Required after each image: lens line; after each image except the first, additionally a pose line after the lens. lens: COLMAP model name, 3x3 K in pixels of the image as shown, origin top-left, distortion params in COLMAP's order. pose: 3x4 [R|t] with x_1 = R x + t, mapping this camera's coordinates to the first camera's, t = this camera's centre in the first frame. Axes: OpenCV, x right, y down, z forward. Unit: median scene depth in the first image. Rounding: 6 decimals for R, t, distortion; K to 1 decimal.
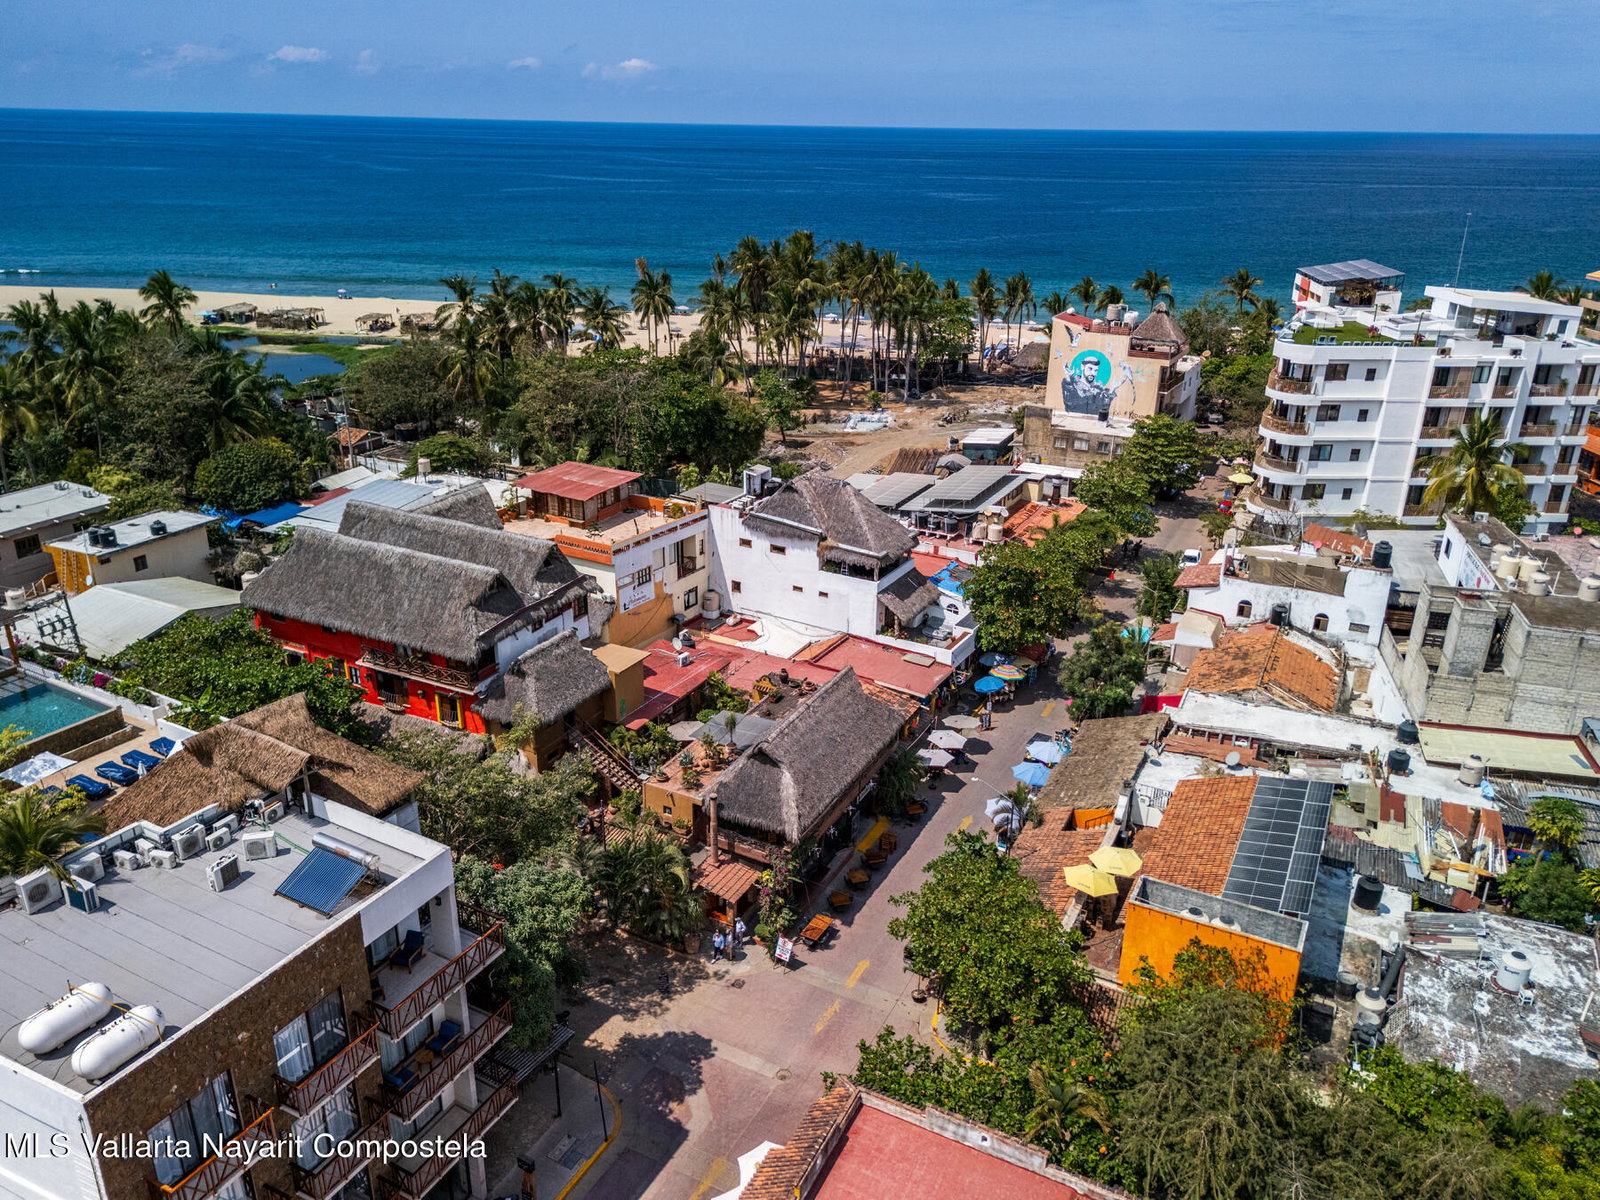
lens RADIAL K [[1173.7, 0, 811.4], [0, 1173.7, 598.1], [0, 0, 1]] dist [0.099150, -0.126582]
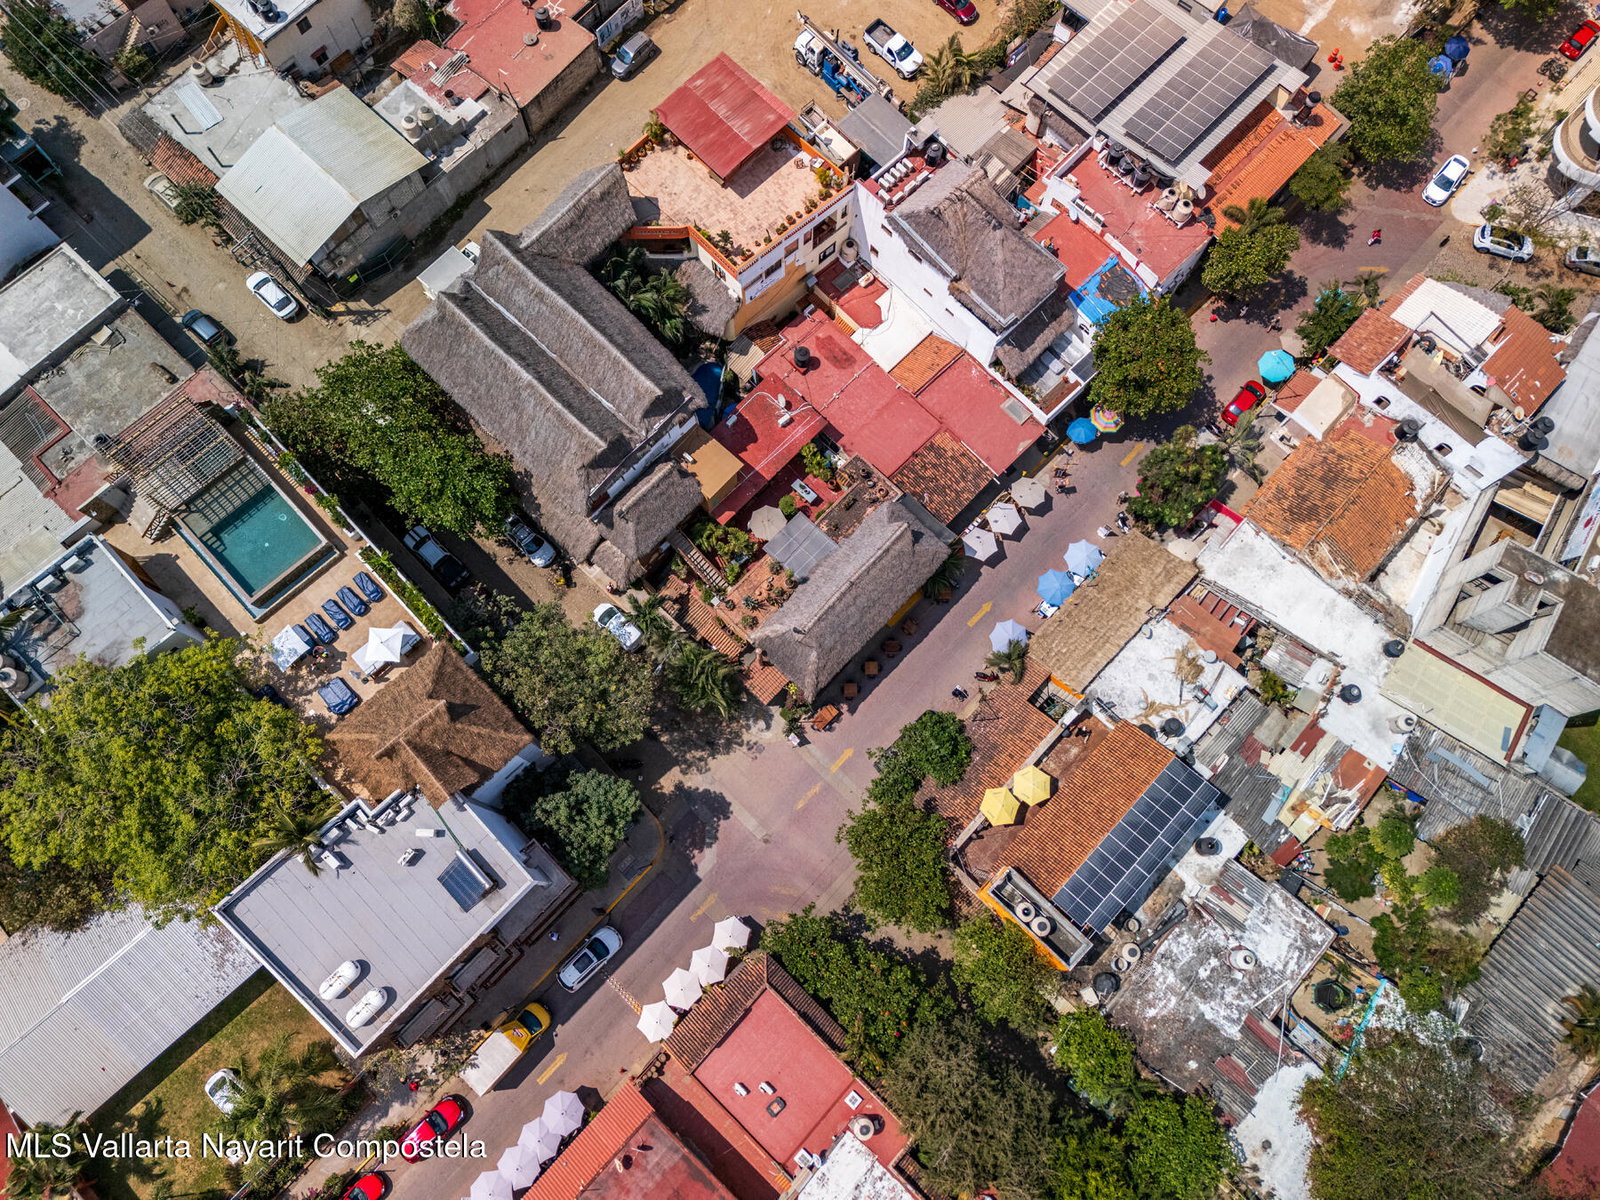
lens RADIAL K [[1164.3, 0, 812.1], [0, 1164.3, 609.0], [0, 0, 1]] dist [0.107594, -0.132316]
pose [[0.959981, 0.271731, -0.067812, 0.034531], [-0.110229, 0.589178, 0.800449, -0.635432], [0.257460, -0.760941, 0.595552, 0.192273]]
